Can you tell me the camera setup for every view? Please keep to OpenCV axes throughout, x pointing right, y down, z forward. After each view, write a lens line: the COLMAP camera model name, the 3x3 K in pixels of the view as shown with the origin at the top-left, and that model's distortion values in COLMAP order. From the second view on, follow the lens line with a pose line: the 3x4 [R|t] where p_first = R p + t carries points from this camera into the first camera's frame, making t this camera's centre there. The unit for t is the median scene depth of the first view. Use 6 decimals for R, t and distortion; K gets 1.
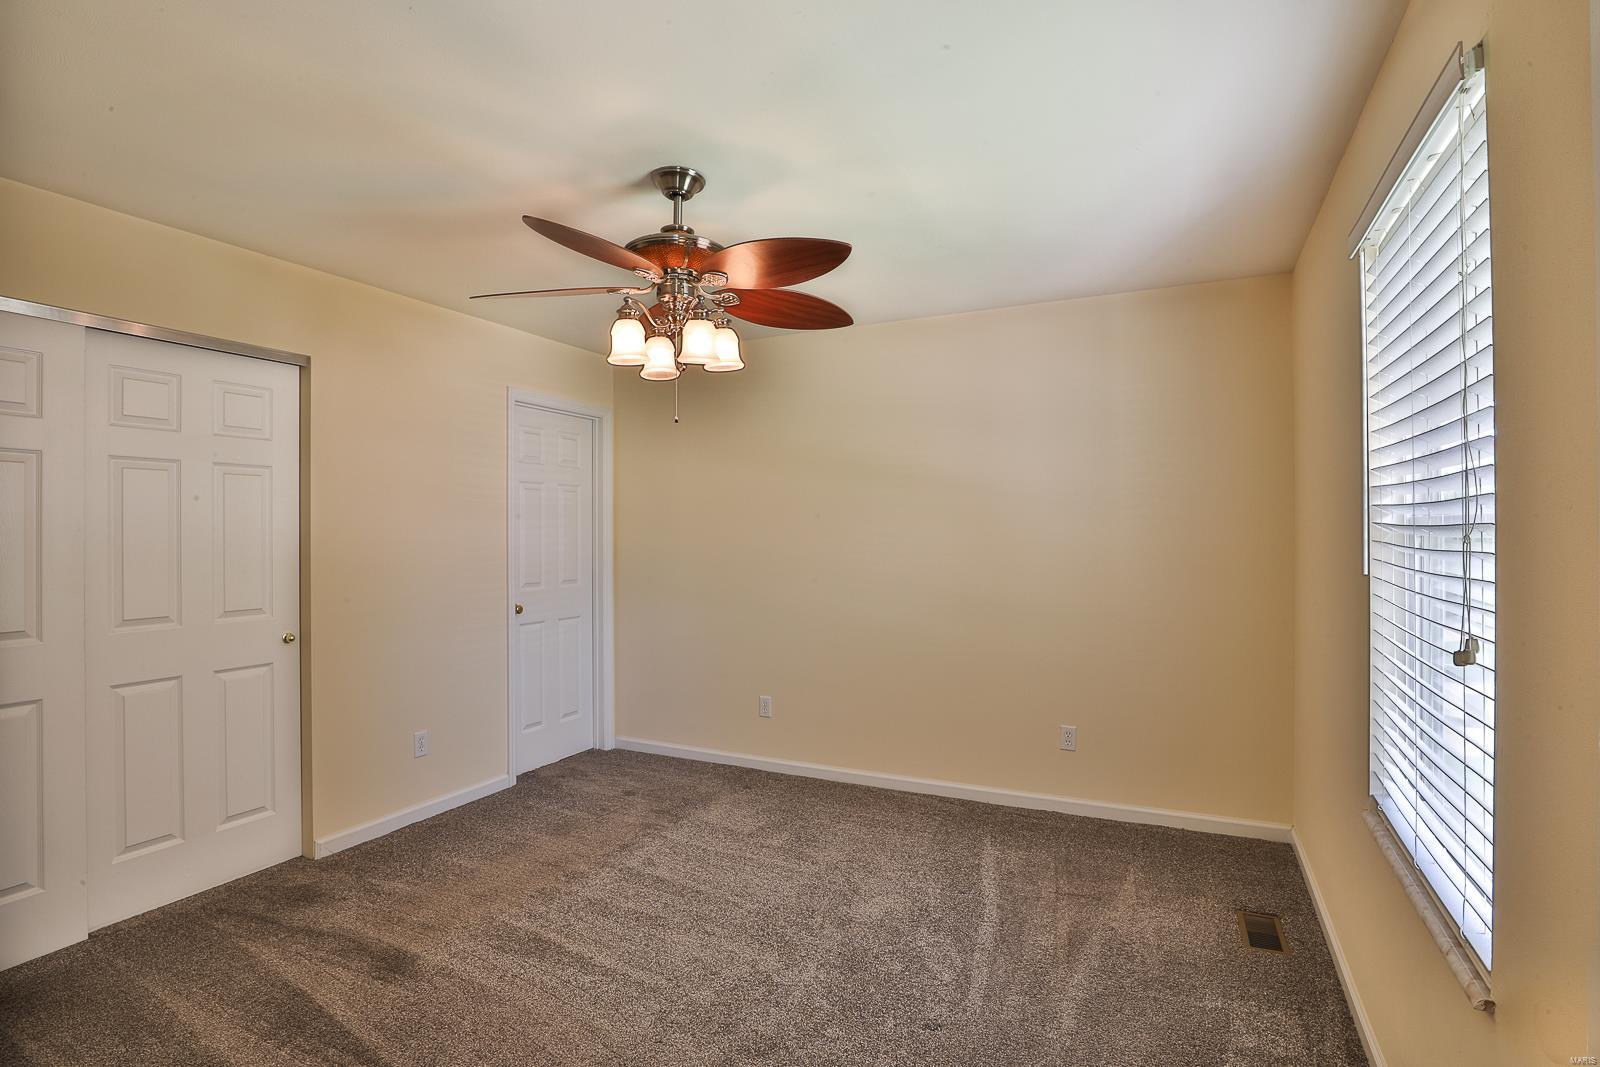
lens RADIAL K [[785.4, 0, 804.1], [0, 785.4, 533.8], [0, 0, 1]] dist [-0.044371, 0.012304]
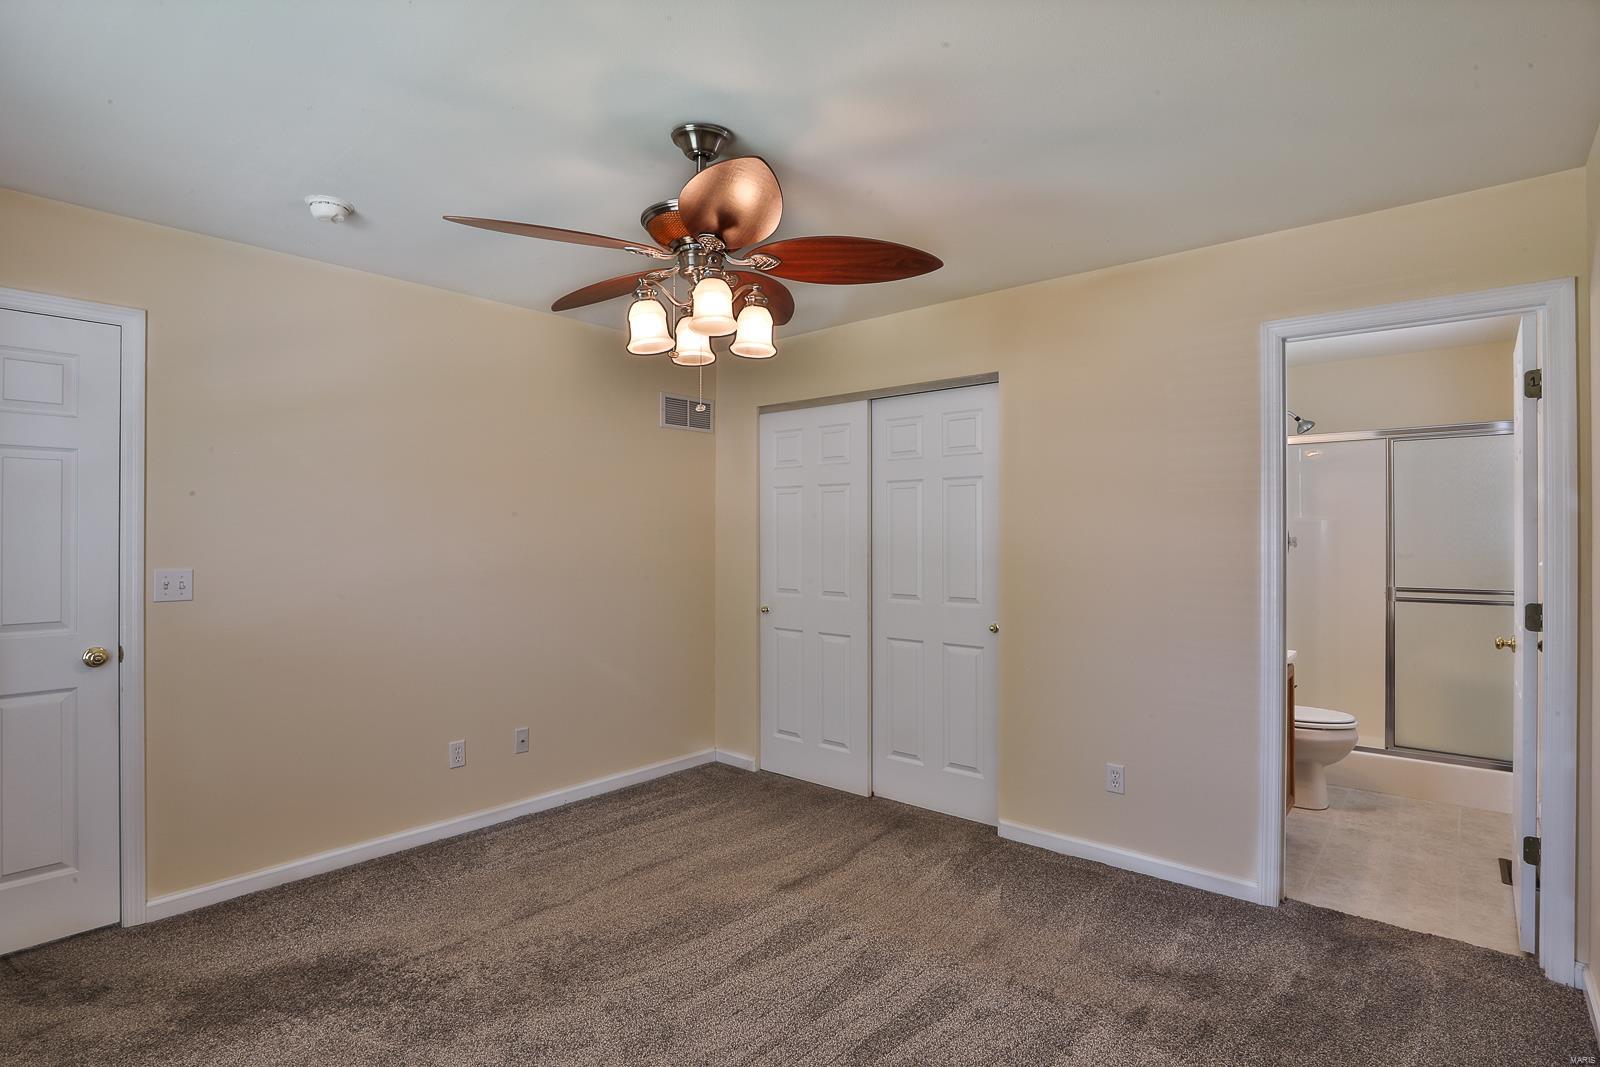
lens RADIAL K [[785.4, 0, 804.1], [0, 785.4, 533.8], [0, 0, 1]] dist [-0.044371, 0.012304]
pose [[-0.251855, -0.006124, -0.967746, 0.524811], [-0.008546, 0.999955, -0.004104, 0.005763], [0.967727, 0.007237, -0.251896, 1.065414]]
